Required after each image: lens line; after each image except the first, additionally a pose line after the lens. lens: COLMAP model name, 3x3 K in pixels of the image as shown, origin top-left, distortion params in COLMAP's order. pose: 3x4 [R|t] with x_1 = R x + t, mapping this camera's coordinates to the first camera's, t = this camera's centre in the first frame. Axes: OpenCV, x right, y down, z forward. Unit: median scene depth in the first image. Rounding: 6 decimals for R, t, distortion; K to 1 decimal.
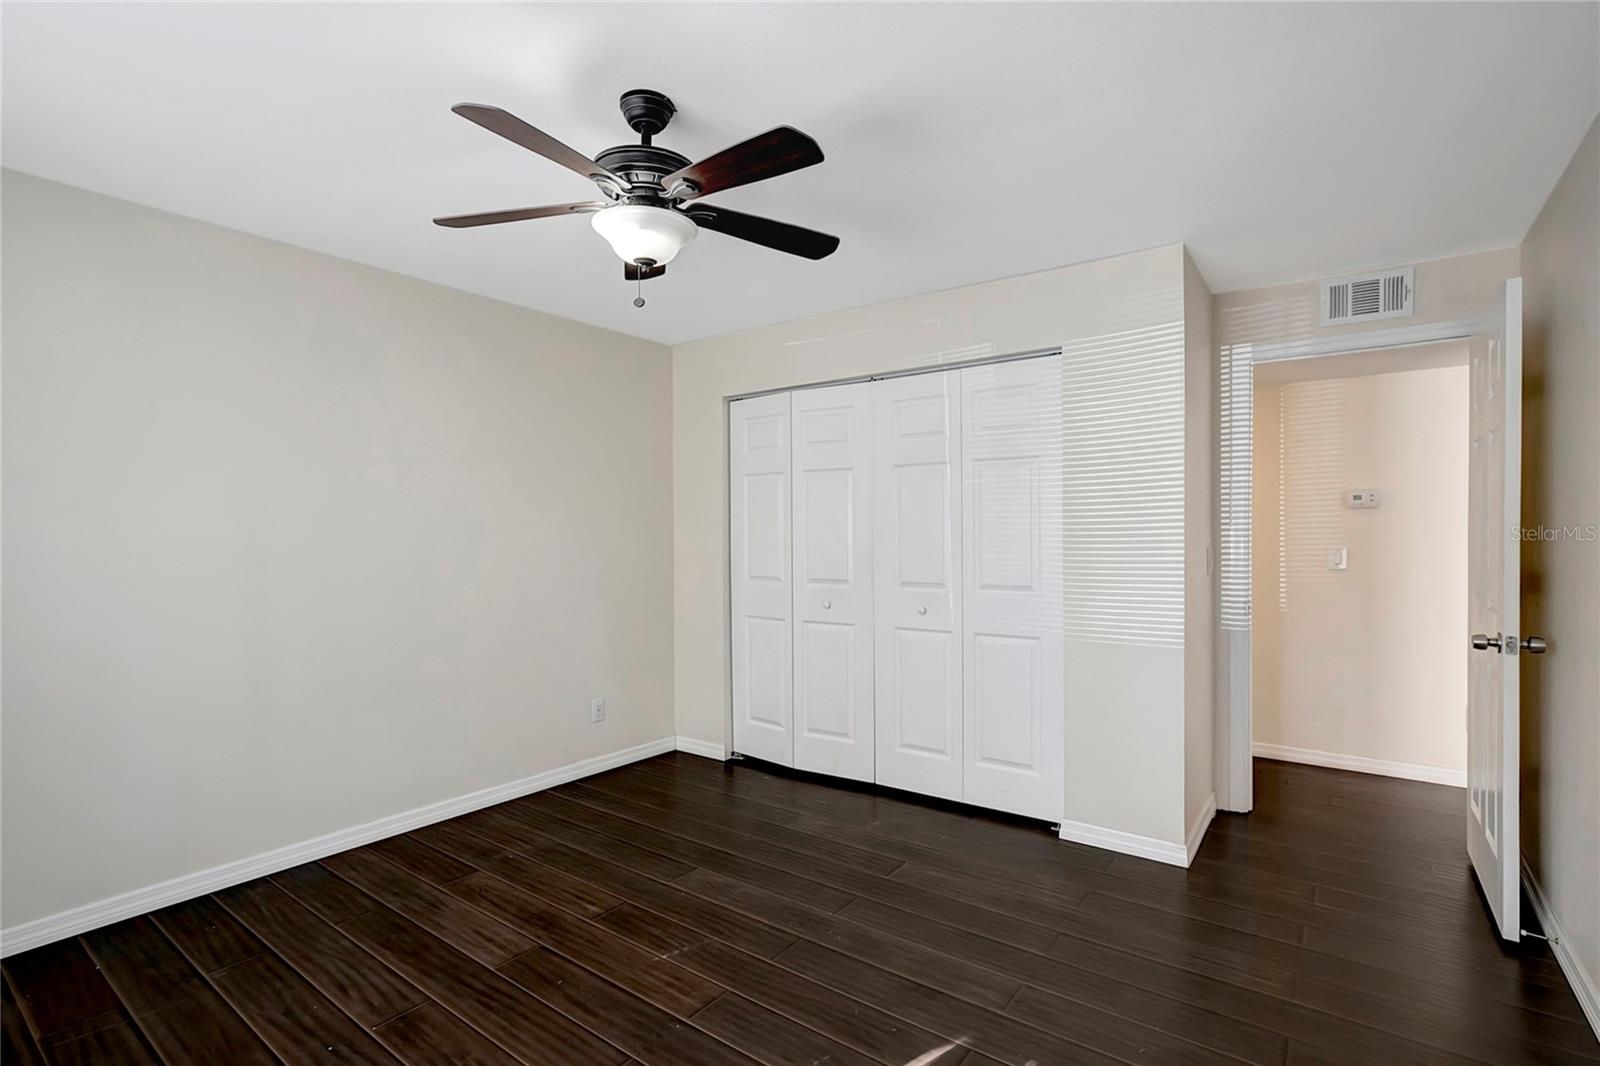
lens RADIAL K [[738.5, 0, 798.4], [0, 738.5, 540.3], [0, 0, 1]] dist [-0.034423, 0.012099]
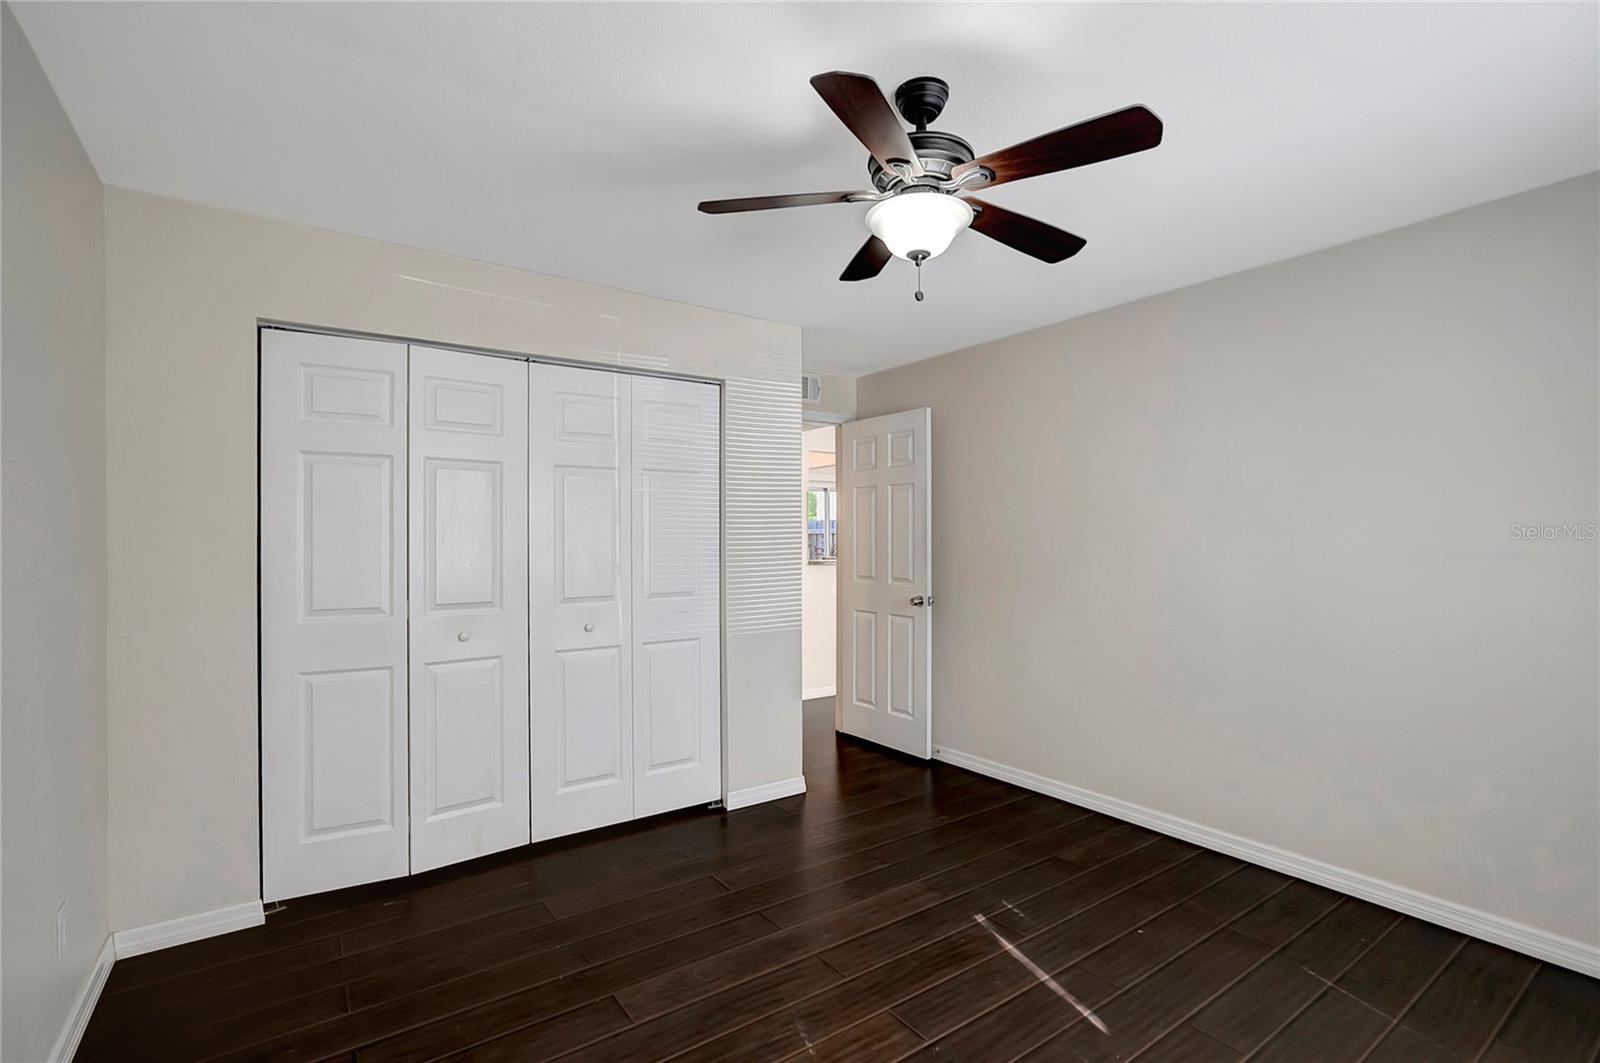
lens RADIAL K [[738.5, 0, 798.4], [0, 738.5, 538.8], [0, 0, 1]] dist [-0.034423, 0.012099]
pose [[0.323588, 0.008336, 0.946161, -0.642749], [0.017812, 0.999730, -0.014900, 0.004210], [-0.946030, 0.021674, 0.323353, 0.482221]]
